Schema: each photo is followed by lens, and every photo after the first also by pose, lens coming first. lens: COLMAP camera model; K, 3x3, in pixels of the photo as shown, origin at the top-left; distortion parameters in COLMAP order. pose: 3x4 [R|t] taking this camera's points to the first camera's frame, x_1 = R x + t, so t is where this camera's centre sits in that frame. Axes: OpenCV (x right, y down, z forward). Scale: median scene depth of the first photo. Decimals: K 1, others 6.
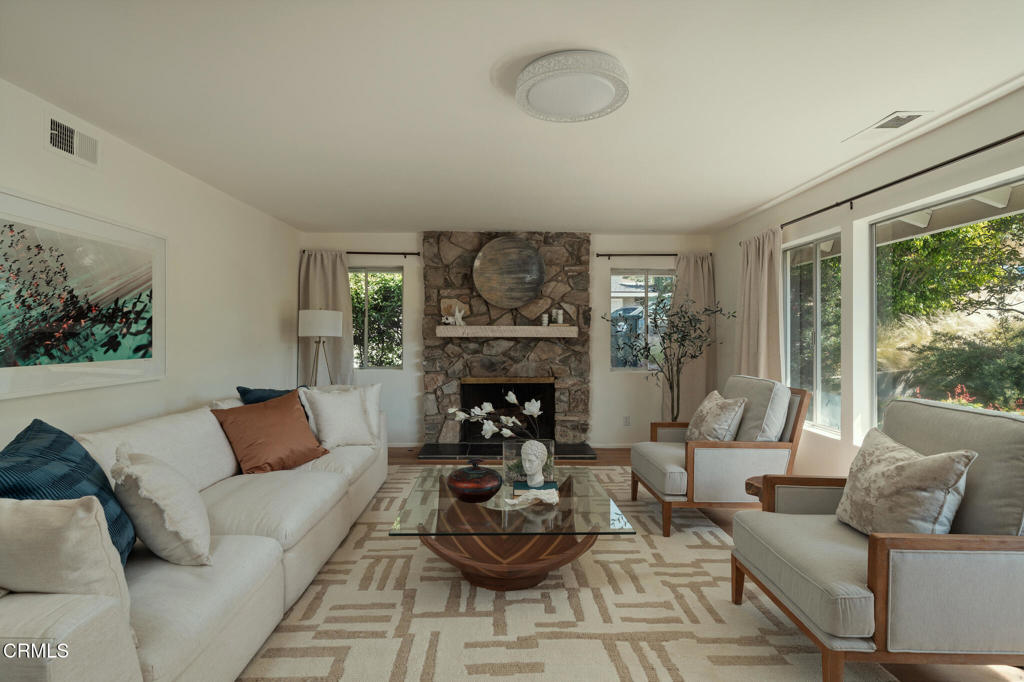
lens RADIAL K [[498.4, 0, 512.6], [0, 498.4, 338.5], [0, 0, 1]] dist [0.000761, -0.000043]
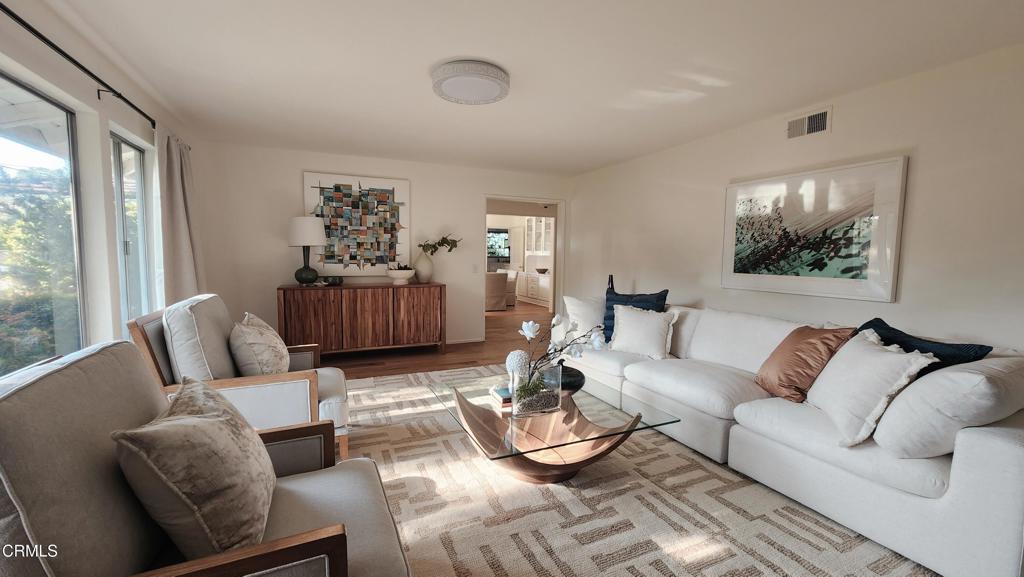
lens RADIAL K [[416.2, 0, 508.1], [0, 416.2, 285.2], [0, 0, 1]] dist [0.000407, 0.000035]
pose [[-0.925116, 0.012730, -0.379470, 0.360919], [-0.017854, 0.996874, 0.076969, -0.004452], [0.379263, 0.077980, -0.921997, 1.630116]]
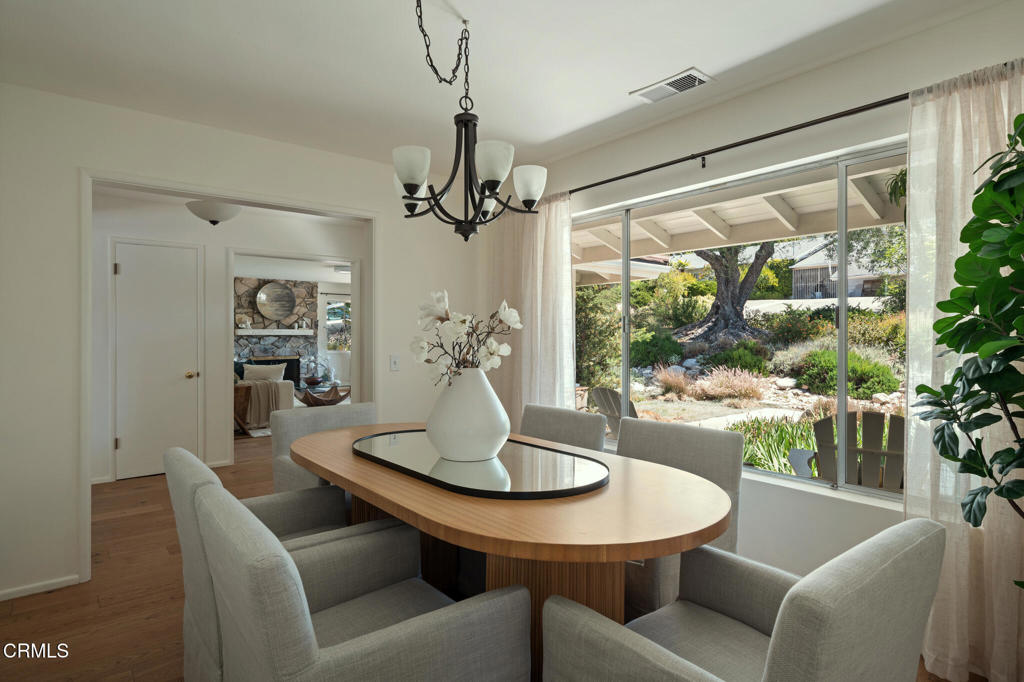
lens RADIAL K [[563.6, 0, 512.0], [0, 563.6, 341.0], [0, 0, 1]] dist [0.000892, 0.000077]
pose [[0.795873, -0.009714, 0.605385, -1.081366], [0.006288, 0.999950, 0.007778, 0.015584], [-0.605430, -0.002384, 0.795895, -2.290287]]
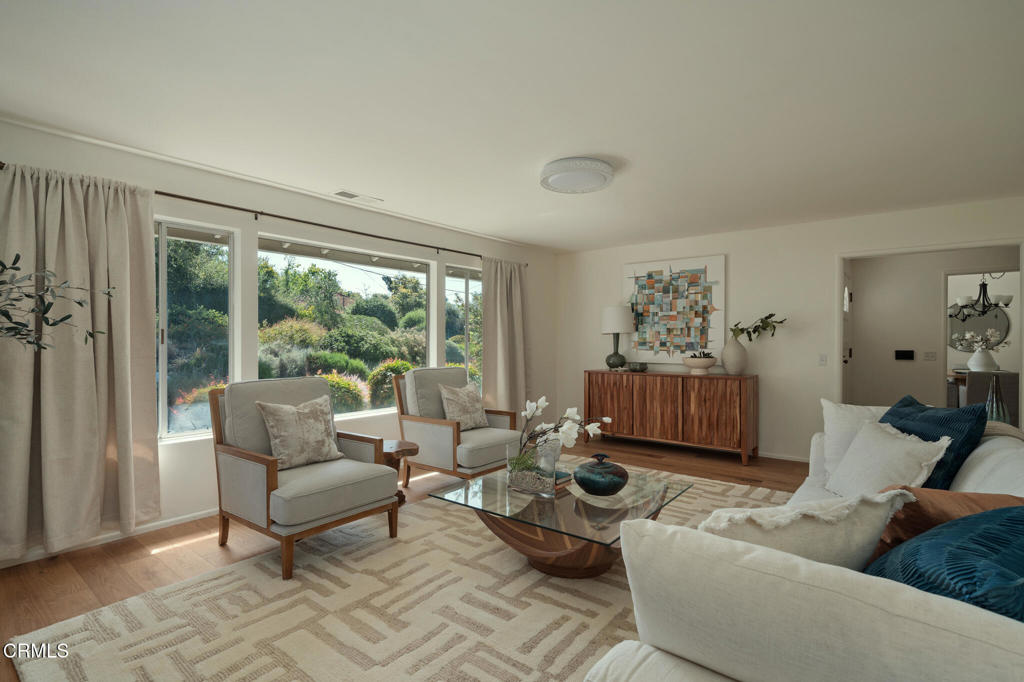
lens RADIAL K [[498.4, 0, 512.6], [0, 498.4, 338.5], [0, 0, 1]] dist [0.000761, -0.000043]
pose [[-0.762893, -0.003942, 0.646513, -0.546729], [-0.001586, 0.999990, 0.004225, -0.004648], [-0.646523, 0.002198, -0.762892, 1.696677]]
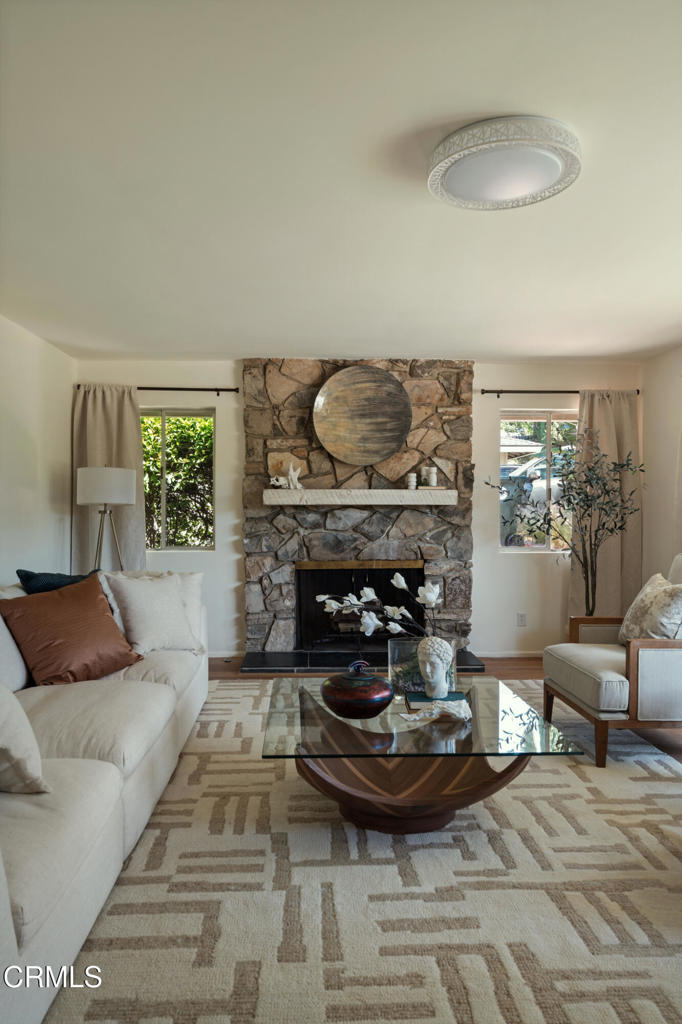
lens RADIAL K [[705.6, 0, 336.8], [0, 705.6, 523.9], [0, 0, 1]] dist [-0.002618, -0.001538]
pose [[0.999898, -0.003339, 0.013878, -0.107501], [0.003127, 0.999878, 0.015279, 0.016113], [-0.013928, -0.015234, 0.999787, -0.049591]]
